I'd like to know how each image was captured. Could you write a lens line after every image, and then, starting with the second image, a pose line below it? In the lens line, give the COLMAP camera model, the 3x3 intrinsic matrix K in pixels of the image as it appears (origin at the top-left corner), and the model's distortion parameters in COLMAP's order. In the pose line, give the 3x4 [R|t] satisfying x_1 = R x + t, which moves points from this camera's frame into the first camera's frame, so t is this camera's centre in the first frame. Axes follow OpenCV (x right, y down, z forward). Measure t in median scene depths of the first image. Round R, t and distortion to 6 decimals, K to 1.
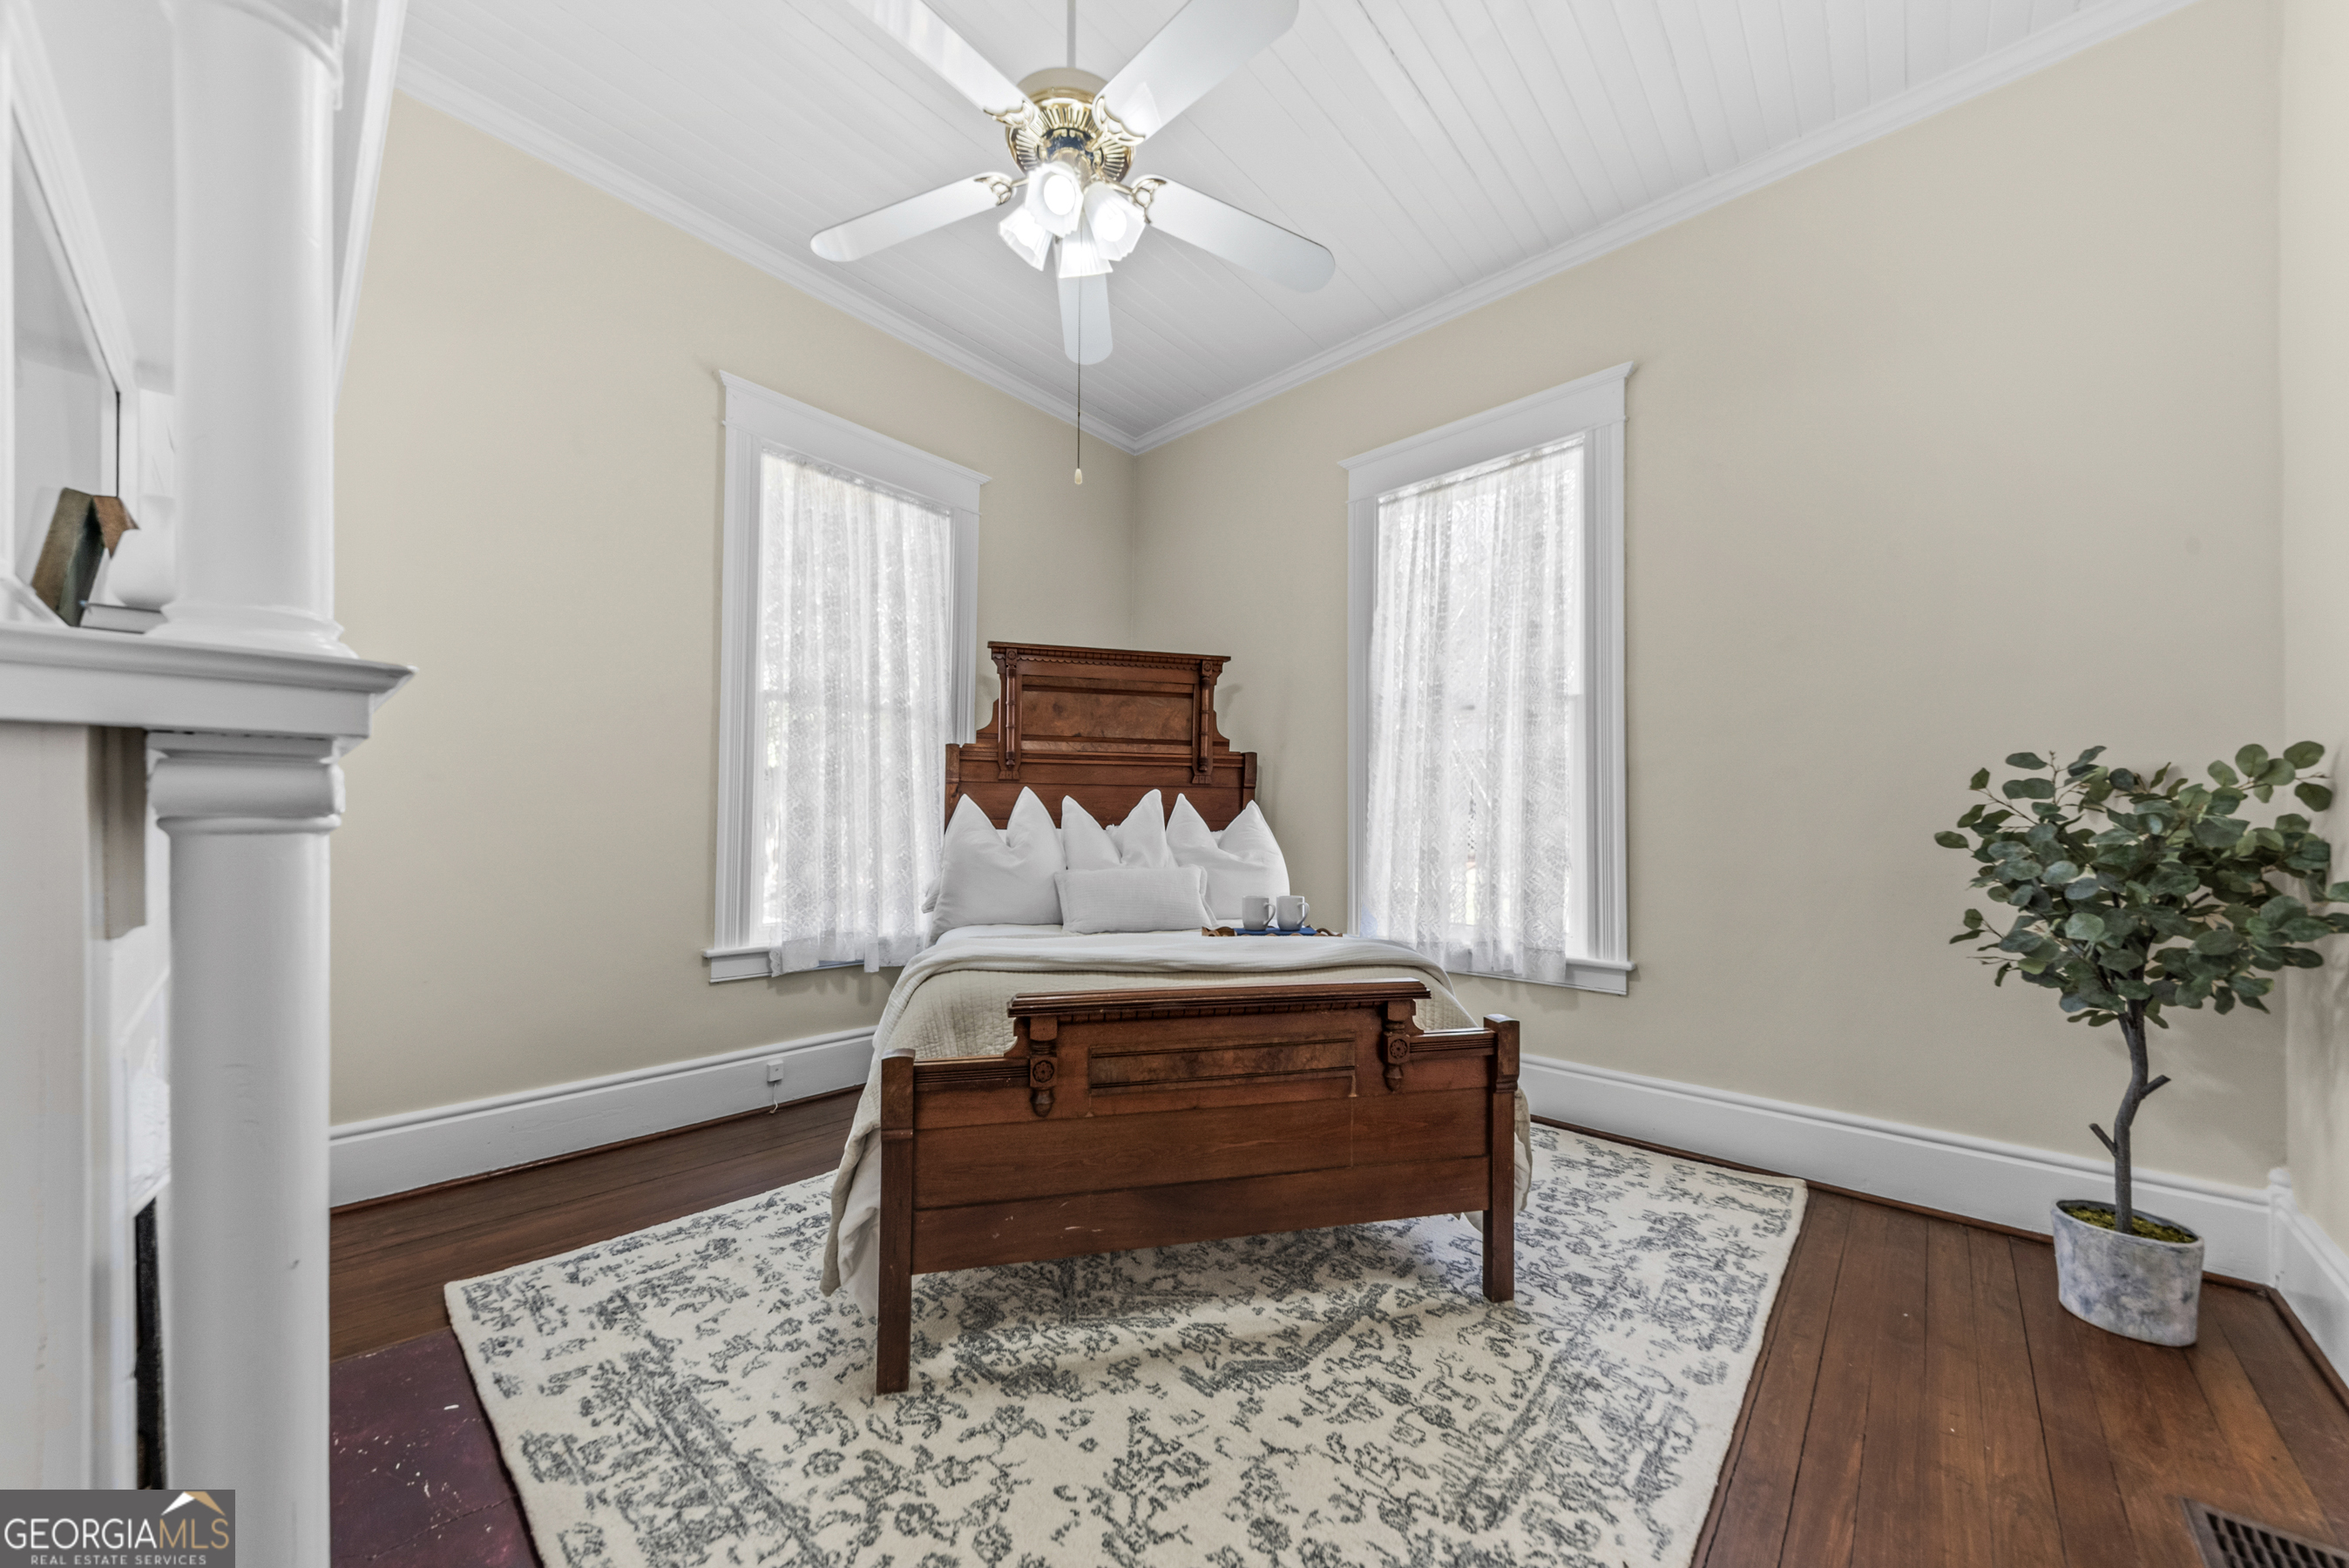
lens RADIAL K [[824.3, 0, 1189.3], [0, 824.3, 826.1], [0, 0, 1]] dist [0.007361, -0.001475]
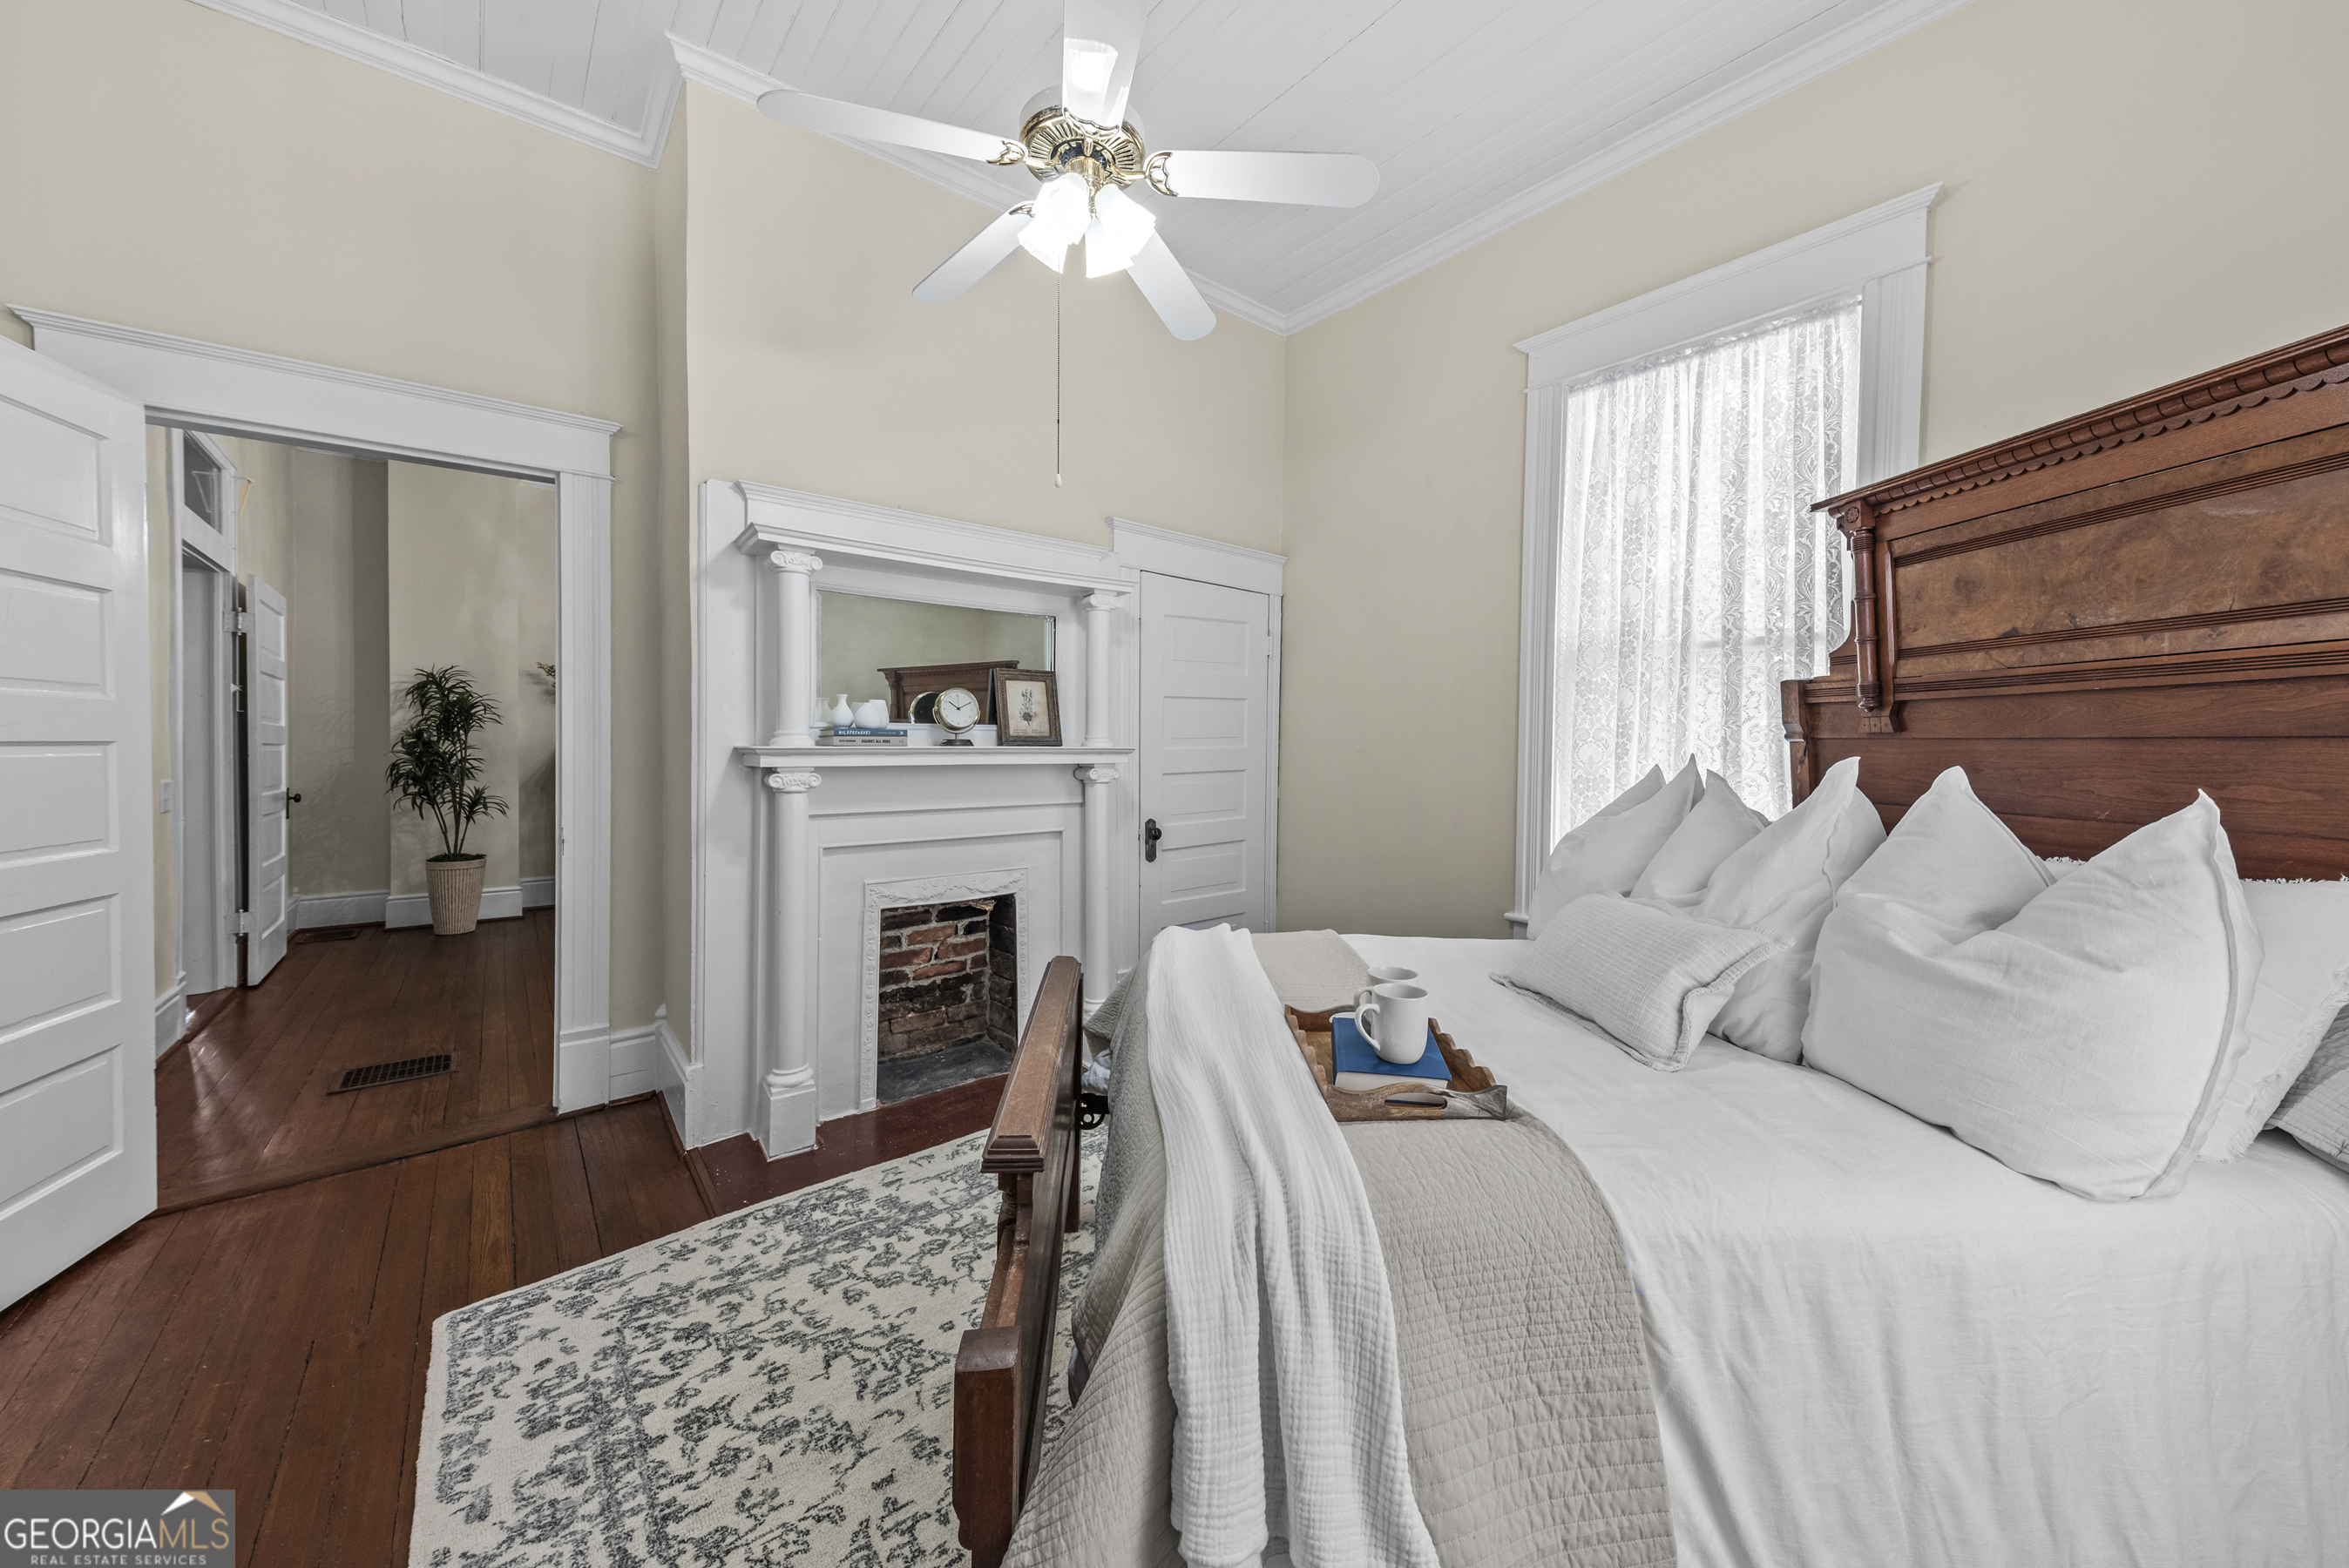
lens RADIAL K [[824.3, 0, 1186.6], [0, 824.3, 762.0], [0, 0, 1]] dist [0.007361, -0.001475]
pose [[-0.155585, 0.013275, -0.987733, 0.965392], [-0.009155, 0.999847, 0.014880, -0.095037], [0.987780, 0.011358, -0.155440, 1.458518]]
